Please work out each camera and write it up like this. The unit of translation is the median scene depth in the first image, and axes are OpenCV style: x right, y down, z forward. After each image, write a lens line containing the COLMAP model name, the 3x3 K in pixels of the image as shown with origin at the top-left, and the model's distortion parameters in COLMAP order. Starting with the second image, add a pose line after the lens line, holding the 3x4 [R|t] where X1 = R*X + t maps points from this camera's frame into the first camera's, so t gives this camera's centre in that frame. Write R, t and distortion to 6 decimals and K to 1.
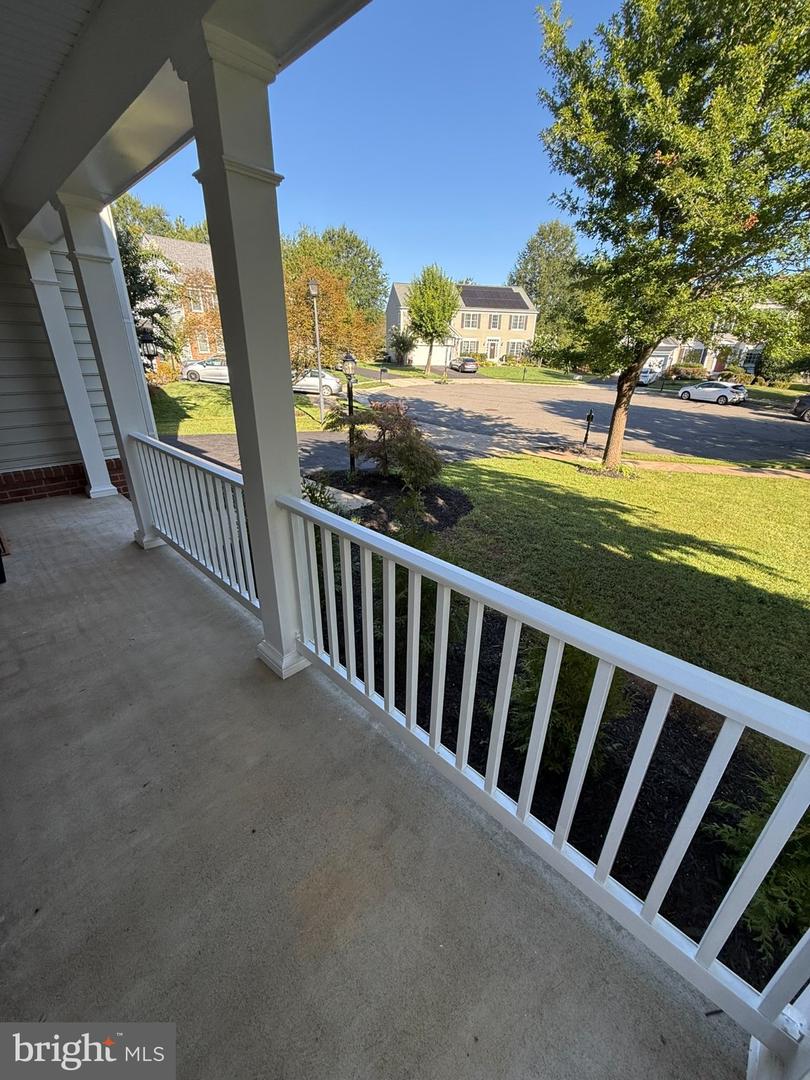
lens RADIAL K [[429.8, 0, 402.8], [0, 429.8, 537.8], [0, 0, 1]] dist [-0.001289, 0.001339]
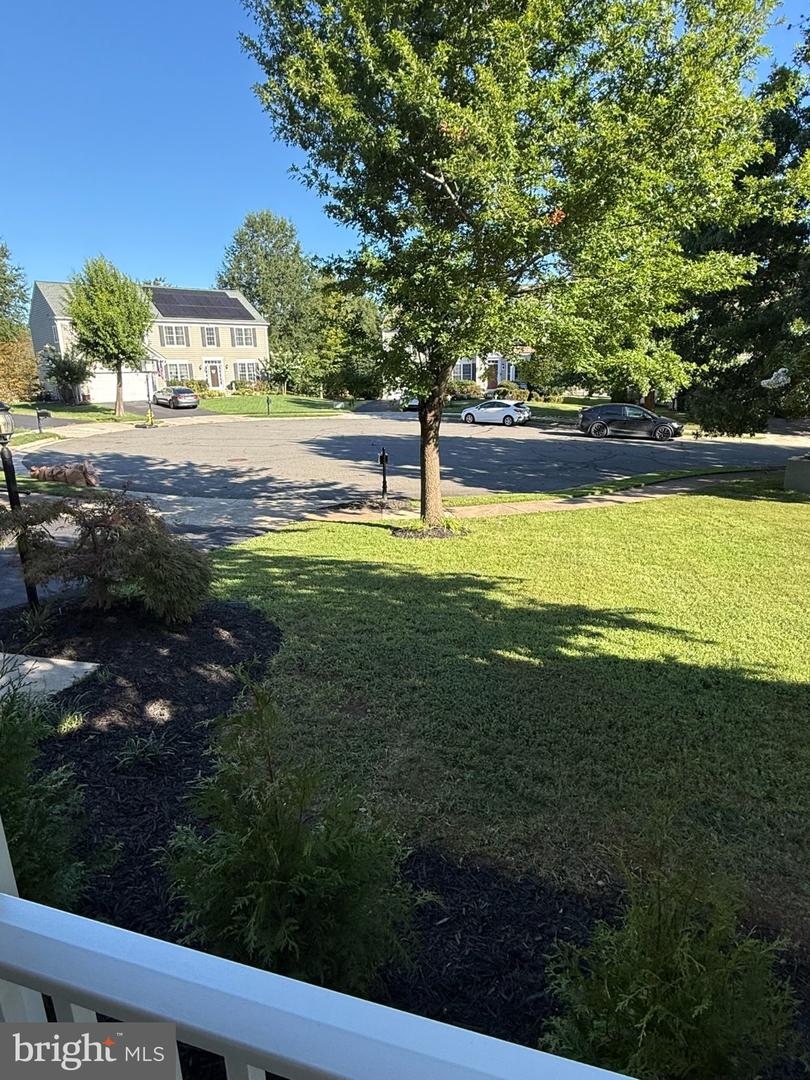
lens RADIAL K [[625.1, 0, 403.7], [0, 625.1, 545.5], [0, 0, 1]] dist [-0.003623, -0.001888]
pose [[0.884827, -0.159855, 0.437638, -0.033995], [0.220322, 0.971201, -0.090705, -0.052659], [-0.410535, 0.176679, 0.894565, 0.101371]]
